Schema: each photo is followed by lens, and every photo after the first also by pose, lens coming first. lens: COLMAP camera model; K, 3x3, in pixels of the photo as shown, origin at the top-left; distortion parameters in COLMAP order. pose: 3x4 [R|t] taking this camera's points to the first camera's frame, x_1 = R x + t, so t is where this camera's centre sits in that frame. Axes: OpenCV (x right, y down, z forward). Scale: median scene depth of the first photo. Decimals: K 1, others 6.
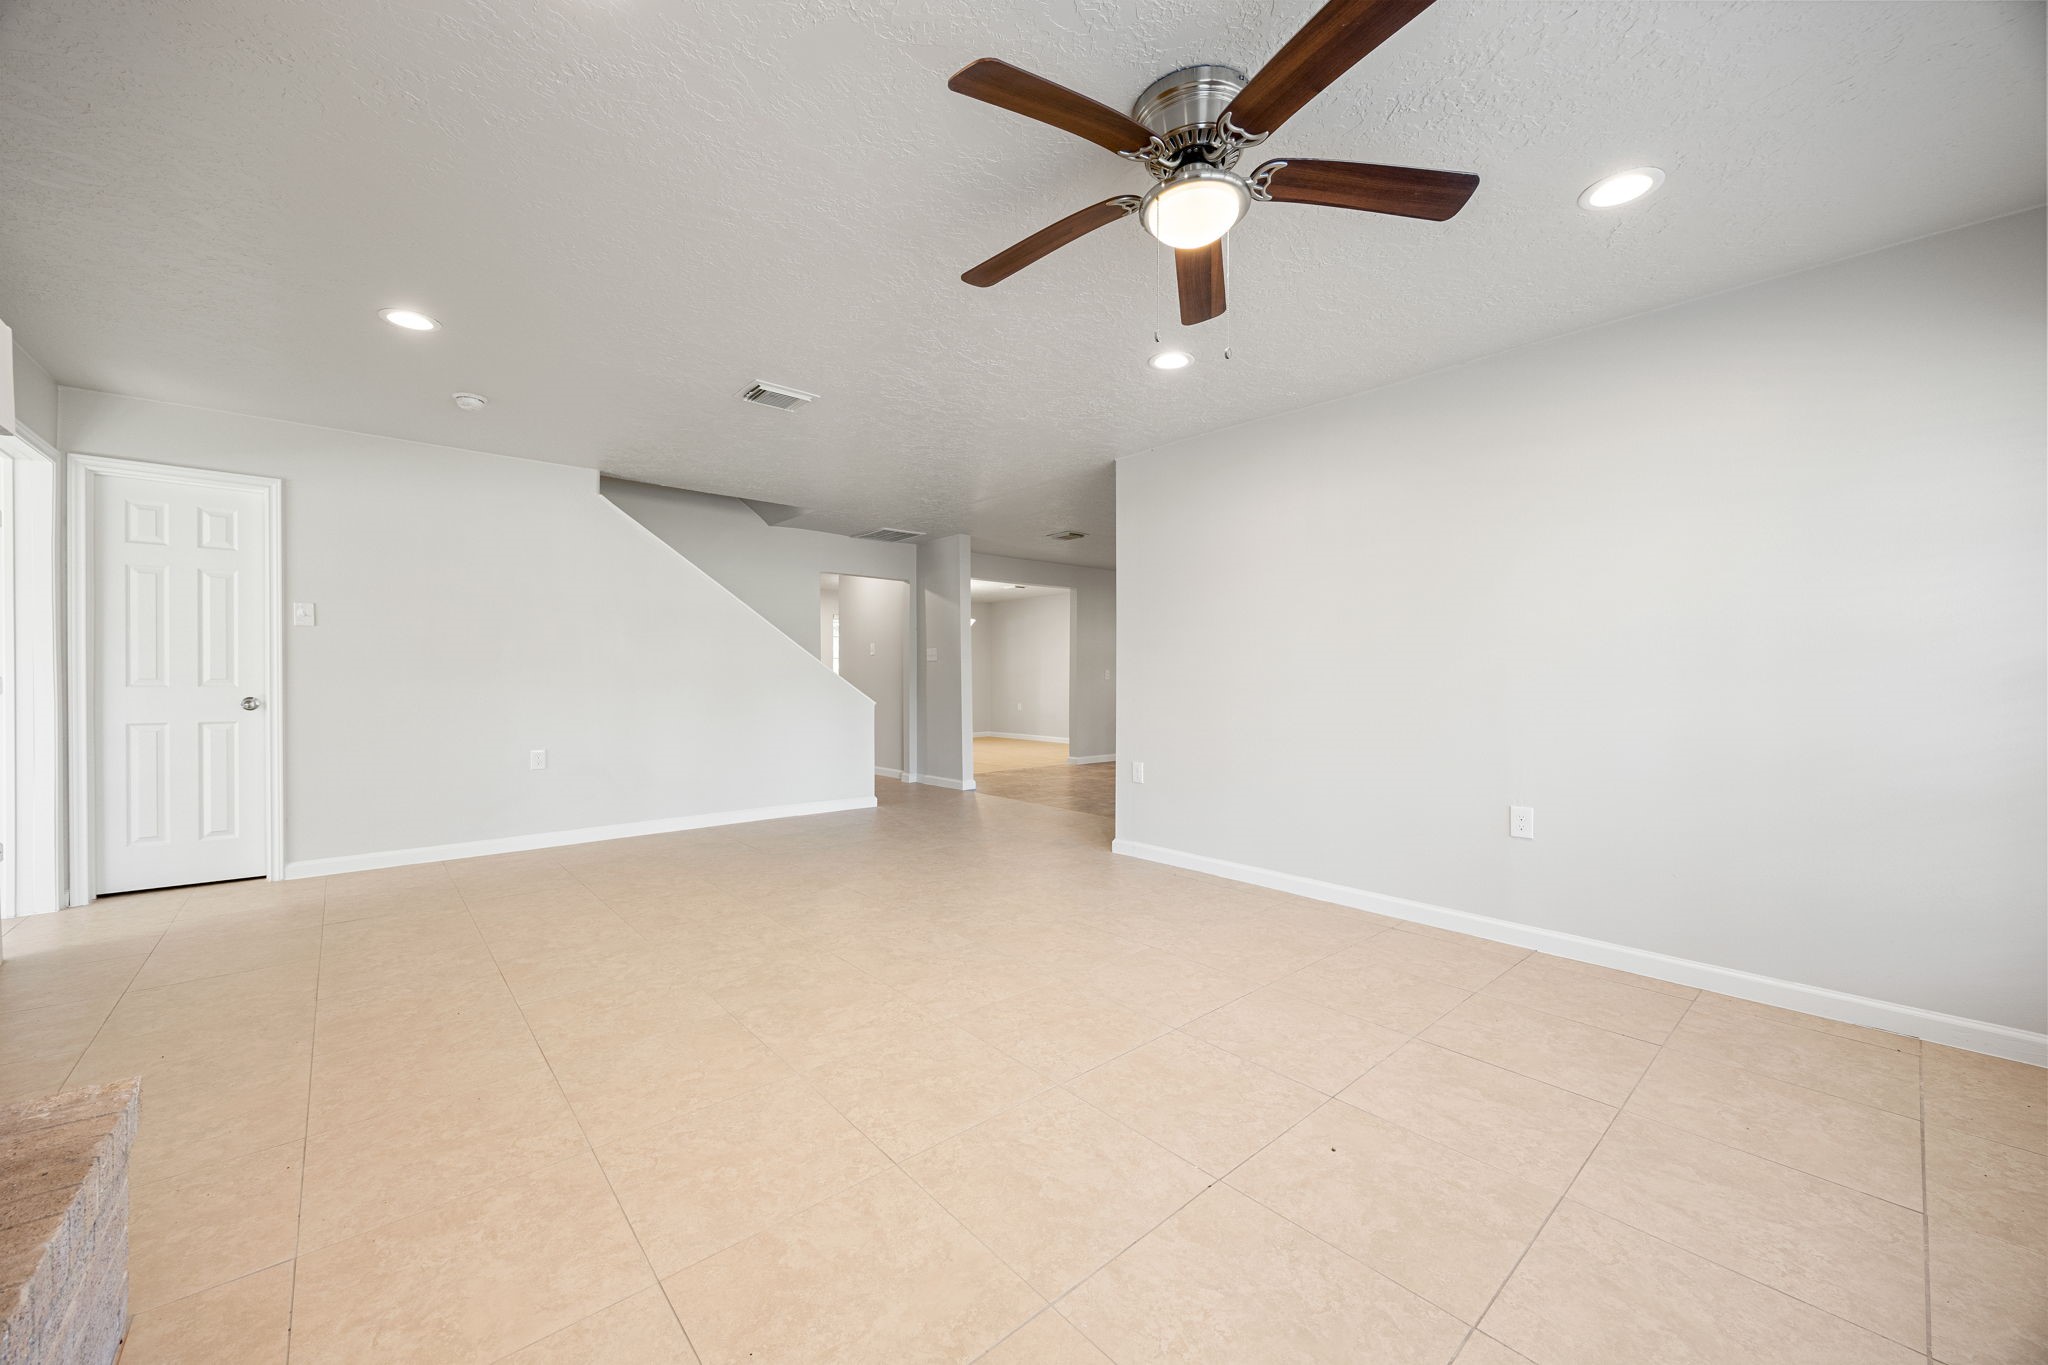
lens RADIAL K [[779.9, 0, 1019.4], [0, 779.9, 678.7], [0, 0, 1]] dist [-0.006698, 0.000330]
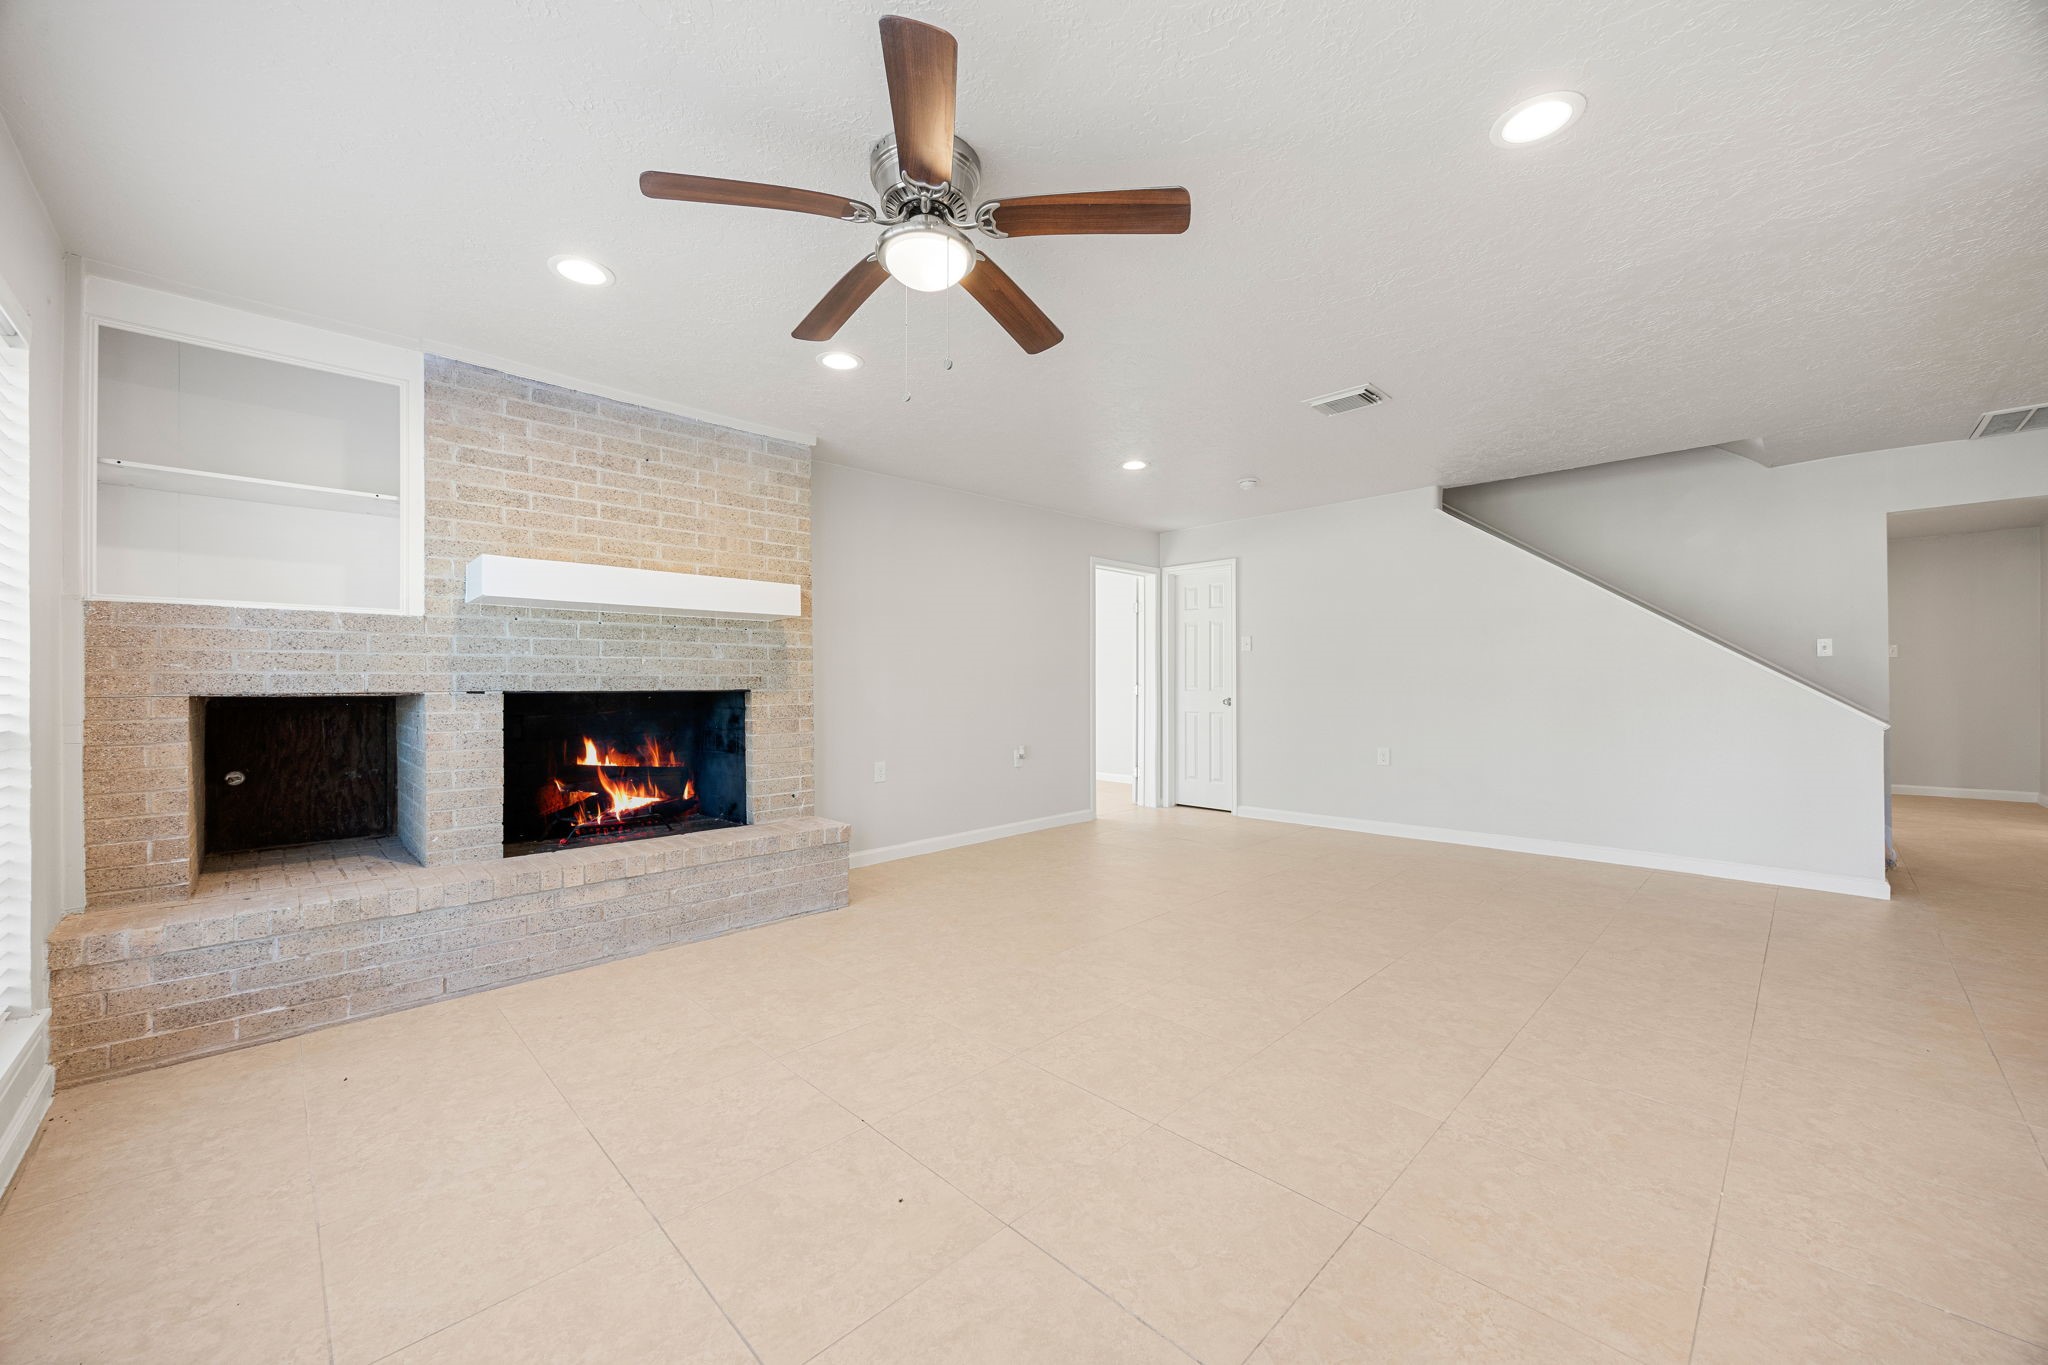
lens RADIAL K [[779.9, 0, 1015.8], [0, 779.9, 679.3], [0, 0, 1]] dist [-0.006698, 0.000330]
pose [[0.048501, -0.008526, -0.998787, 0.629202], [0.004832, 0.999954, -0.008302, -0.003115], [0.998811, -0.004424, 0.048540, 0.513633]]
